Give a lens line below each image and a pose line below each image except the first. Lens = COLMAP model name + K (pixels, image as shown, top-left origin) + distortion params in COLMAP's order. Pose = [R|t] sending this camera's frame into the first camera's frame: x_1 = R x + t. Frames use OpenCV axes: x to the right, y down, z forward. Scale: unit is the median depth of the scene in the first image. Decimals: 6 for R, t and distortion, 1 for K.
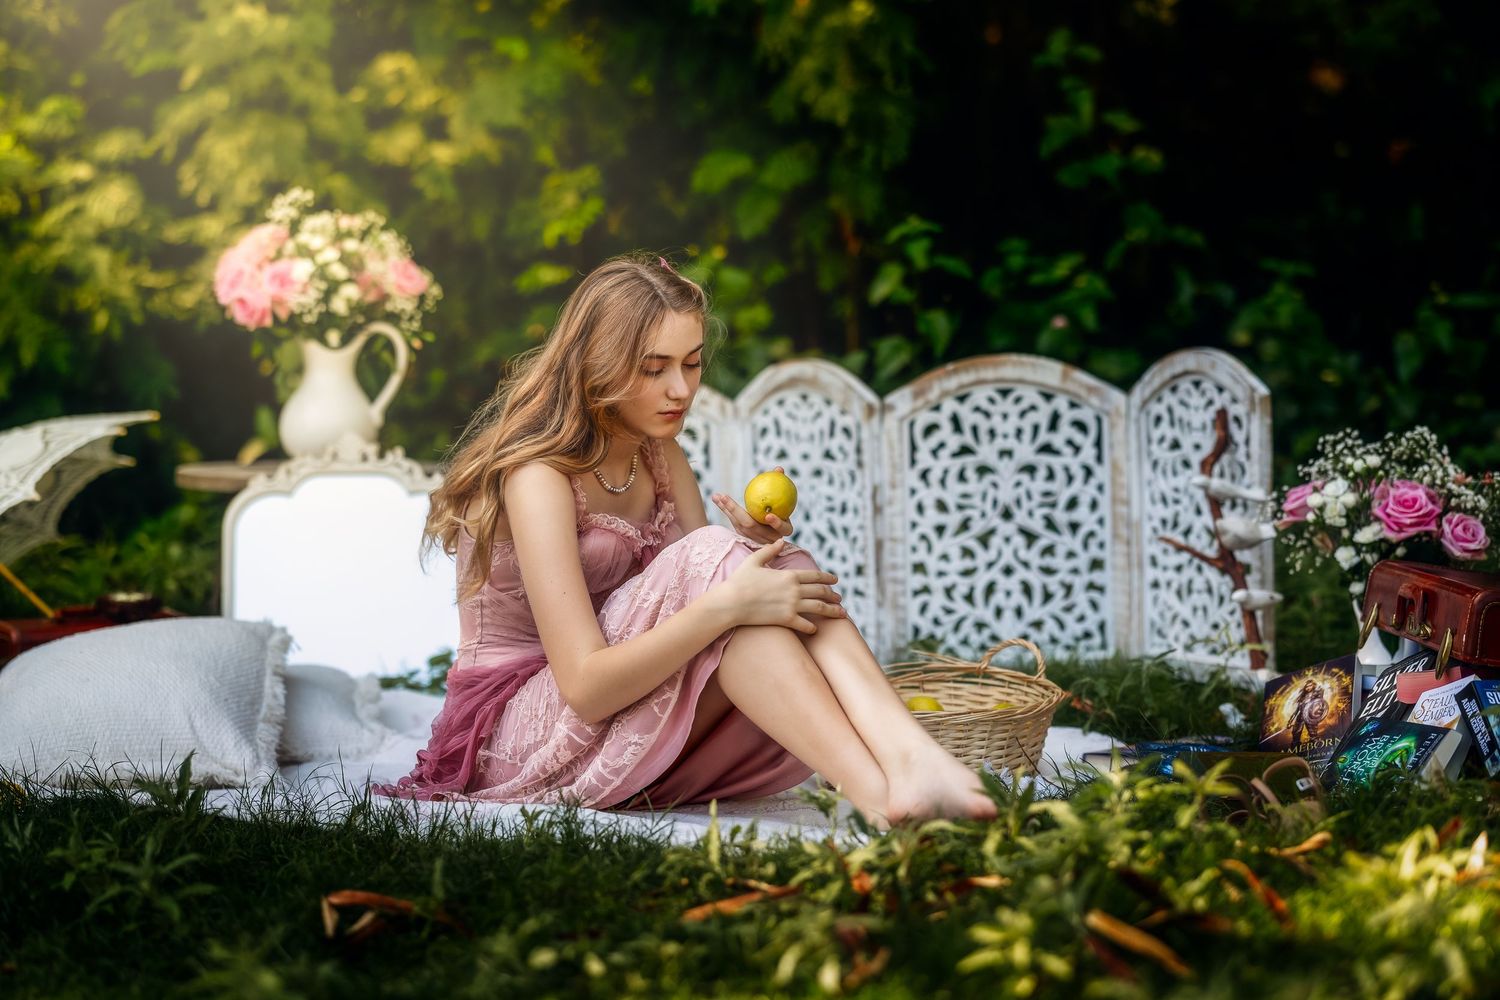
lens RADIAL K [[3772.2, 0, 760.3], [0, 3772.2, 492.9], [0, 0, 1]] dist [-0.033992, 0.000000]
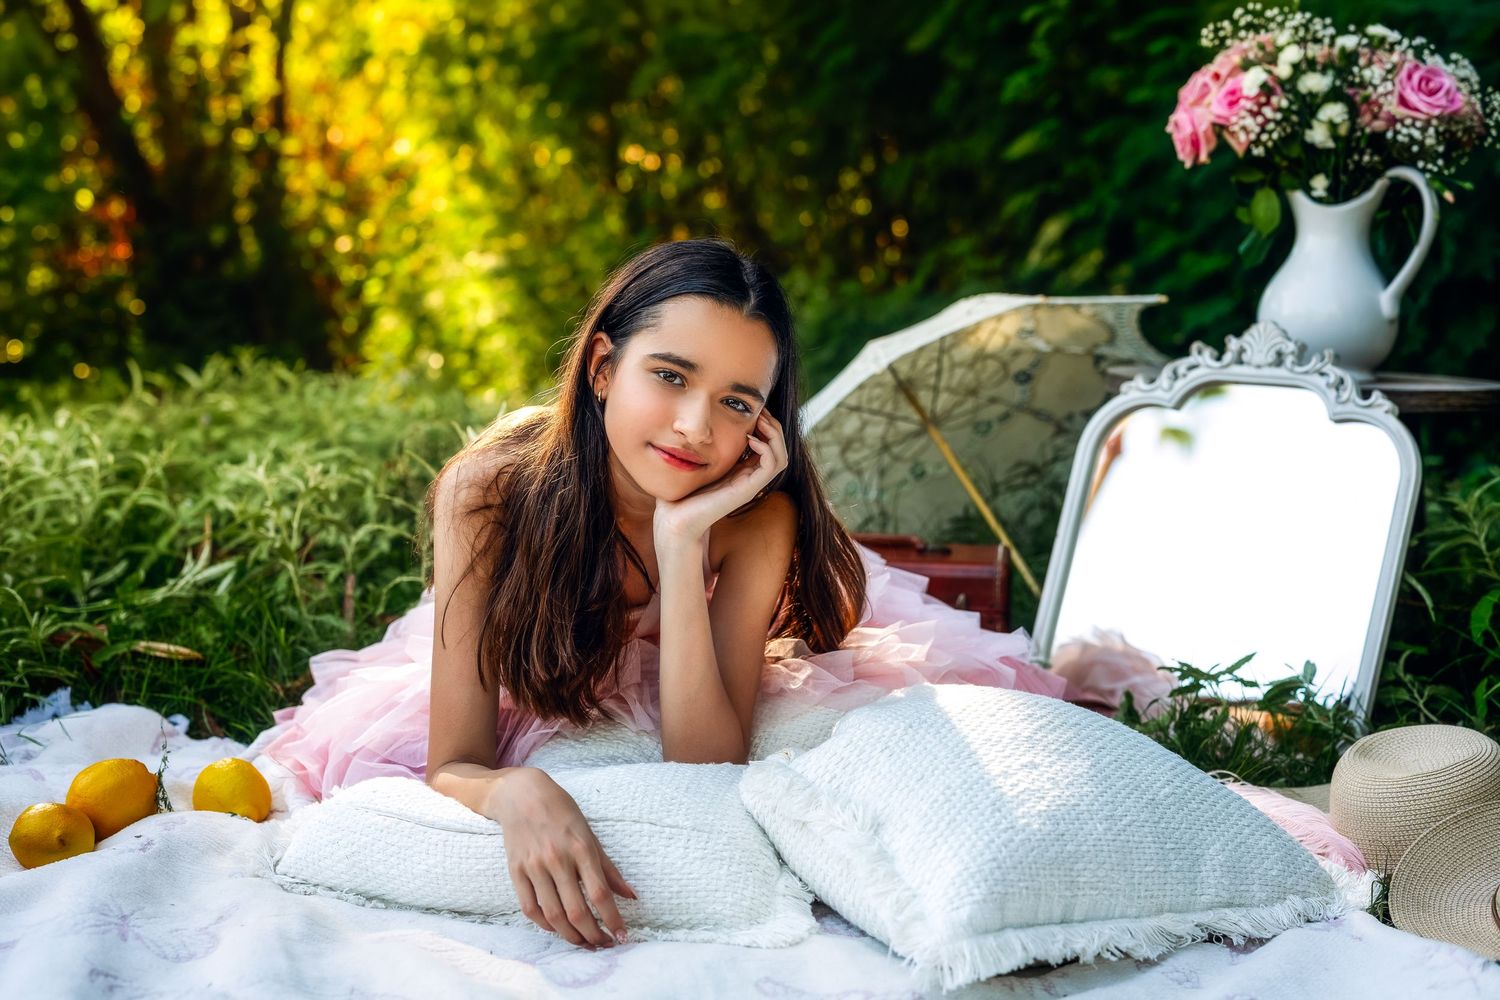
lens RADIAL K [[2170.4, 0, 758.1], [0, 2170.4, 506.7], [0, 0, 1]] dist [0.016761, 0.000000]
pose [[0.696348, 0.102844, -0.710298, 0.103793], [-0.076129, 0.994681, 0.069386, -0.003101], [0.713655, 0.005758, 0.700473, 0.674612]]
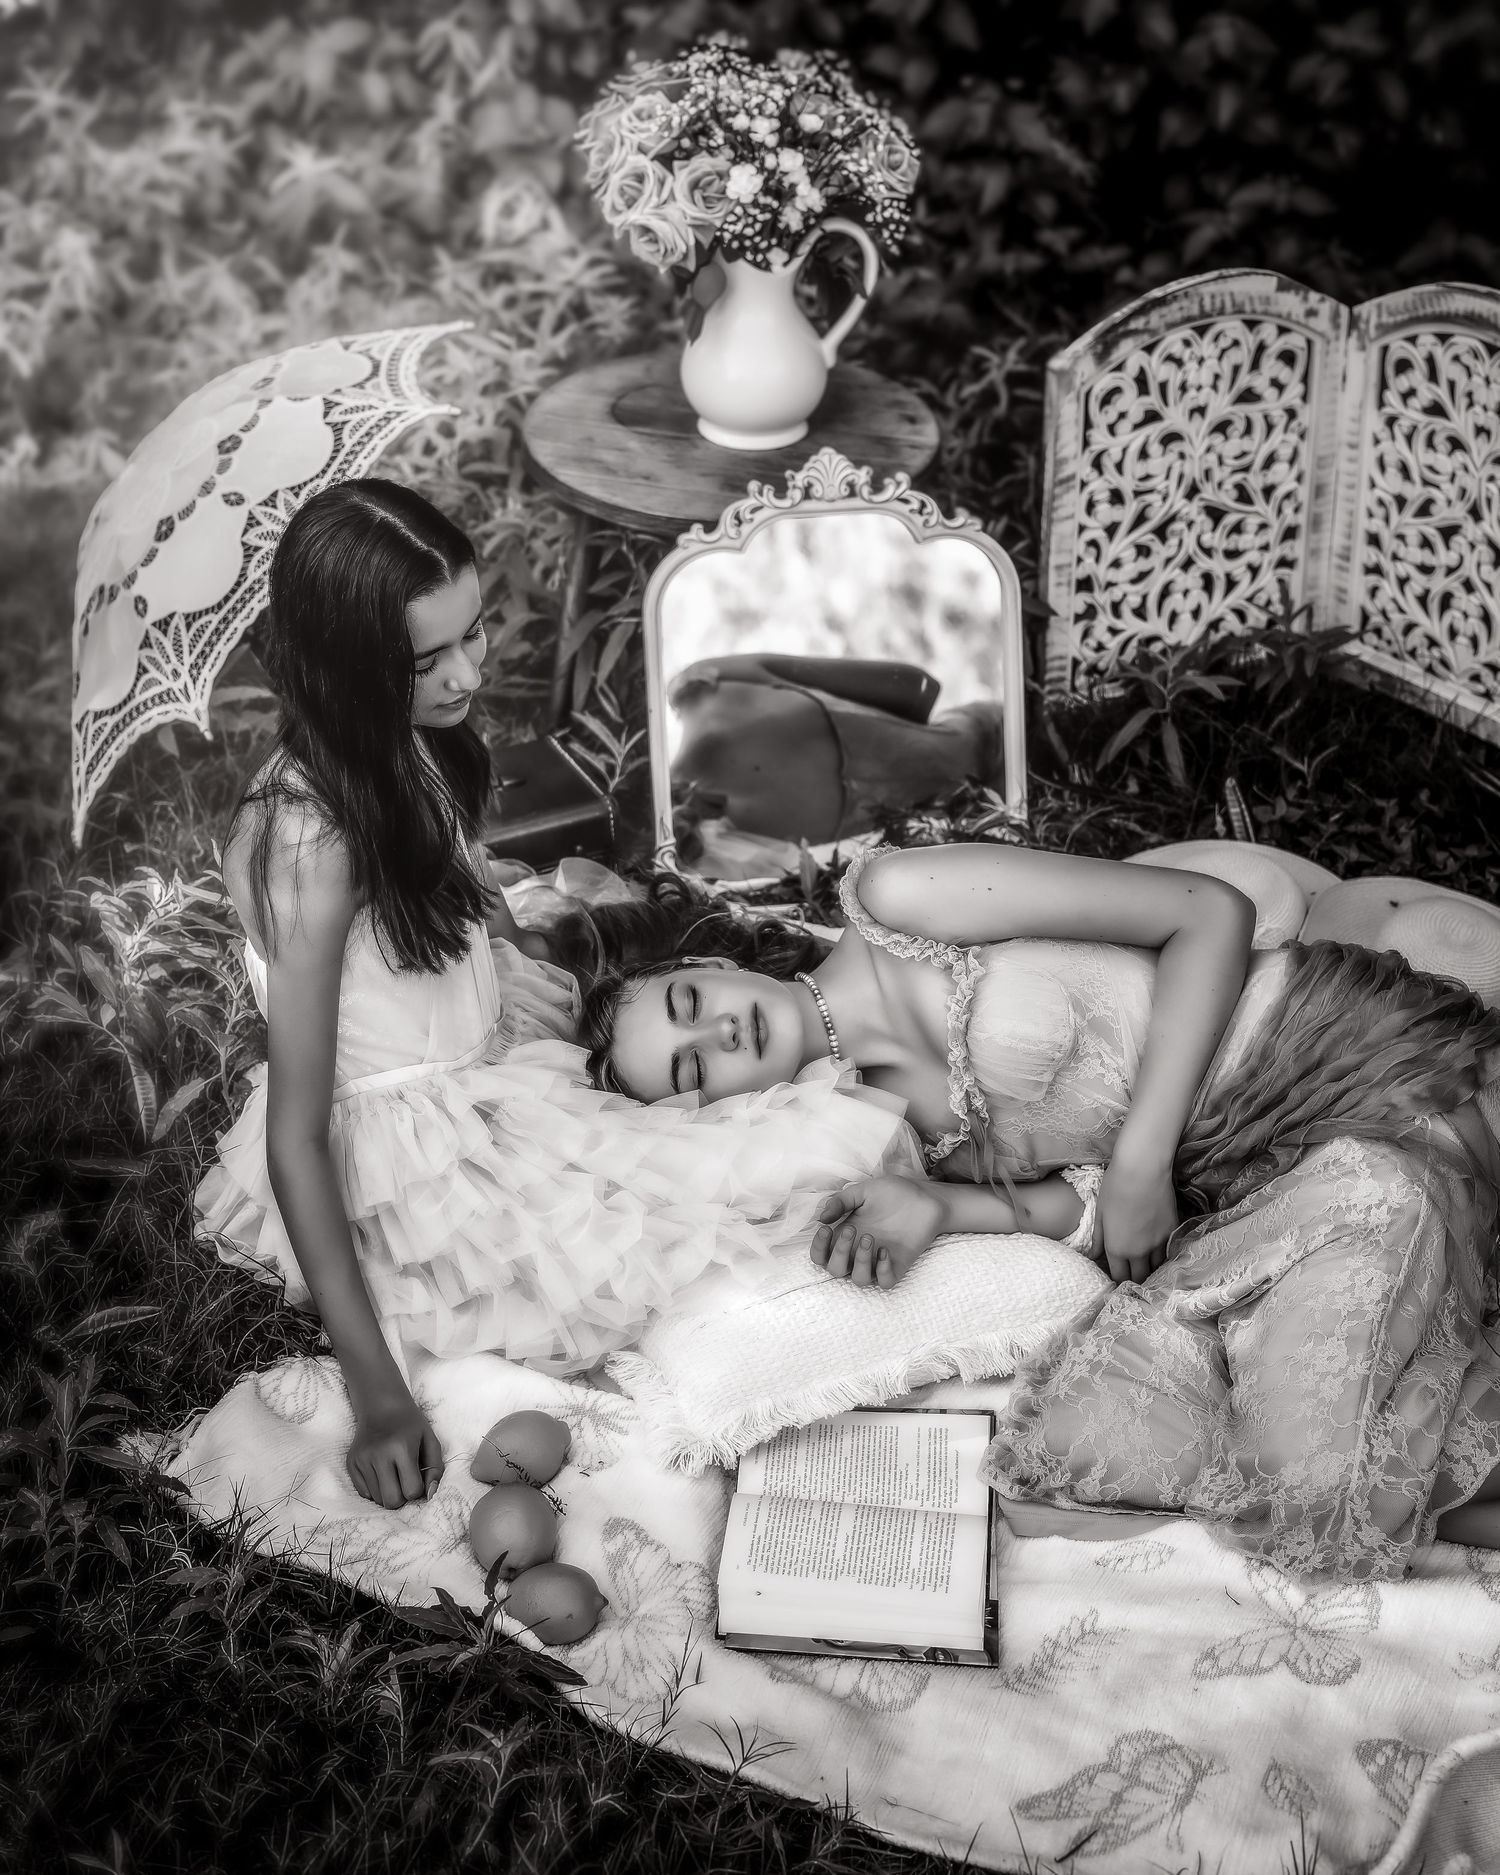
lens RADIAL K [[3351.6, 0, 857.4], [0, 3351.6, 774.3], [0, 0, 1]] dist [-0.015920, 0.000000]
pose [[0.993289, -0.029353, 0.111875, -0.170710], [-0.024408, 0.892282, 0.450817, -0.226017], [-0.113056, -0.450523, 0.885578, 0.472508]]
